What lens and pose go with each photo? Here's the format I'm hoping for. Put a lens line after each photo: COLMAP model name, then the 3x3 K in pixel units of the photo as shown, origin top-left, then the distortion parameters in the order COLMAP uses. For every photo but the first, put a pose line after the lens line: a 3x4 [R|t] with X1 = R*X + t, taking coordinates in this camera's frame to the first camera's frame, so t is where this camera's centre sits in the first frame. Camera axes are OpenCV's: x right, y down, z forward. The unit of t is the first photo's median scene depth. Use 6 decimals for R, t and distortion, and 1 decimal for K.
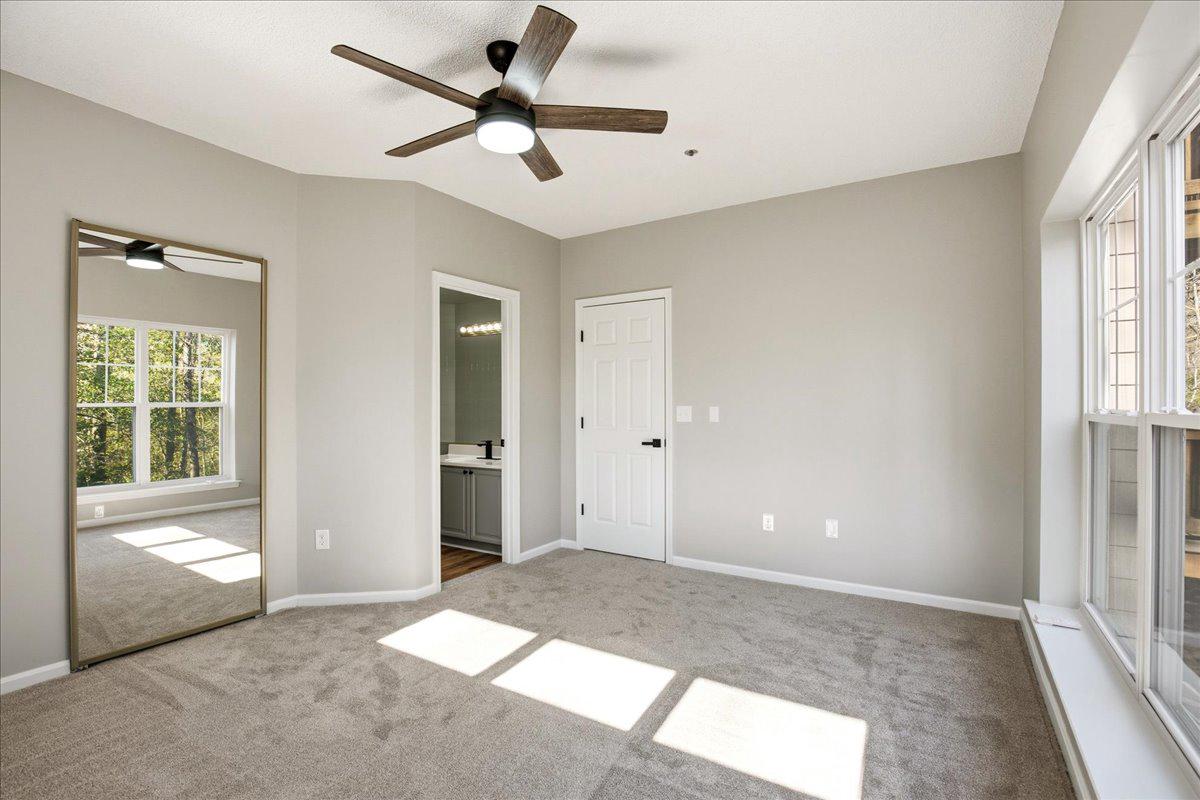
lens RADIAL K [[573.9, 0, 596.3], [0, 573.9, 403.3], [0, 0, 1]] dist [-0.048288, 0.025187]
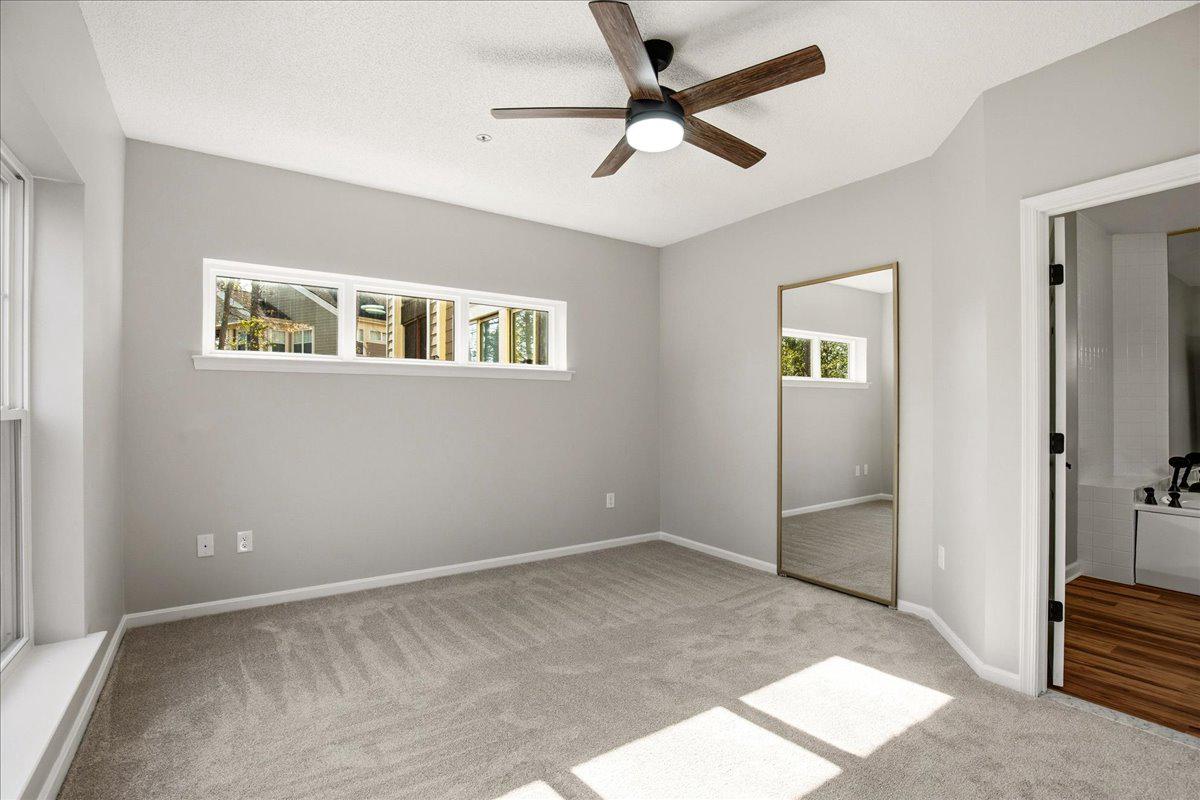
lens RADIAL K [[573.9, 0, 596.3], [0, 573.9, 403.3], [0, 0, 1]] dist [-0.048288, 0.025187]
pose [[-0.411351, -0.009776, -0.911425, 0.648422], [-0.000091, 0.999943, -0.010684, 0.022148], [0.911477, -0.004312, -0.411328, 1.089475]]
